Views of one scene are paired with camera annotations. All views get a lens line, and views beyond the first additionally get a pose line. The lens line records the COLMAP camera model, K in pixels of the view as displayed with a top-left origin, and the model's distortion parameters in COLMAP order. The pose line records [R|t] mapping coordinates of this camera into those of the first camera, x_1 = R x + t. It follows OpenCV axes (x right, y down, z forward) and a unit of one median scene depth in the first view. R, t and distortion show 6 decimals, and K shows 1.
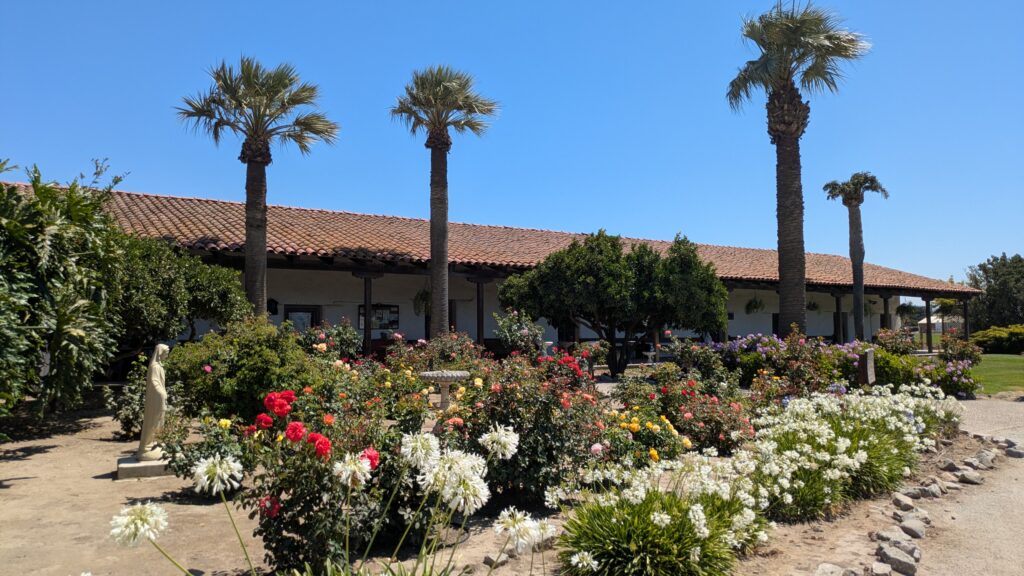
lens RADIAL K [[635.4, 0, 512.0], [0, 635.4, 288.0], [0, 0, 1]] dist [0.004150, -0.000645]
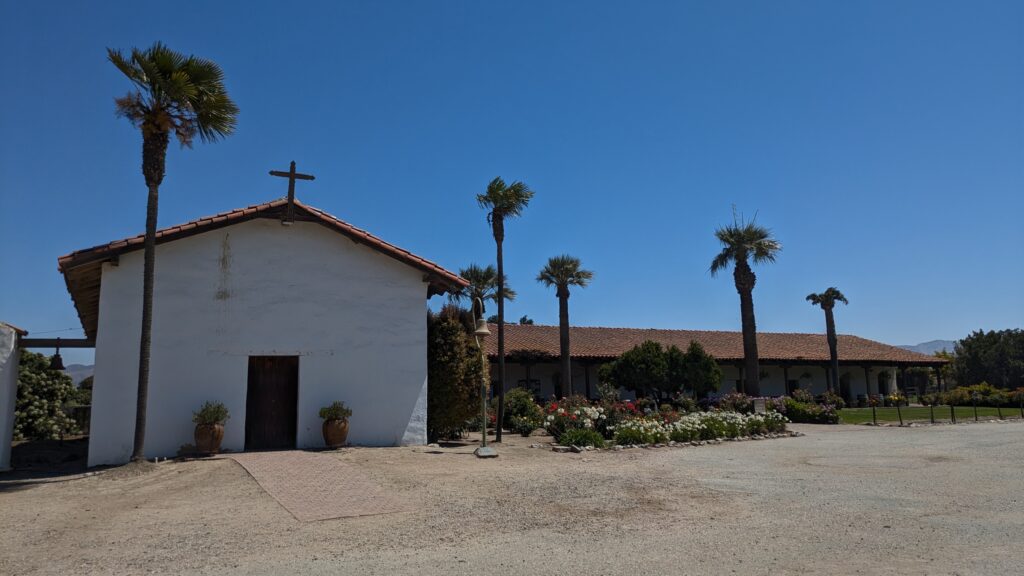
lens RADIAL K [[635.4, 0, 512.0], [0, 635.4, 288.0], [0, 0, 1]] dist [0.004150, -0.000645]
pose [[0.987603, -0.038508, -0.152177, 0.024060], [0.022573, 0.994207, -0.105083, -0.049707], [0.155342, 0.100345, 0.982751, -0.896143]]
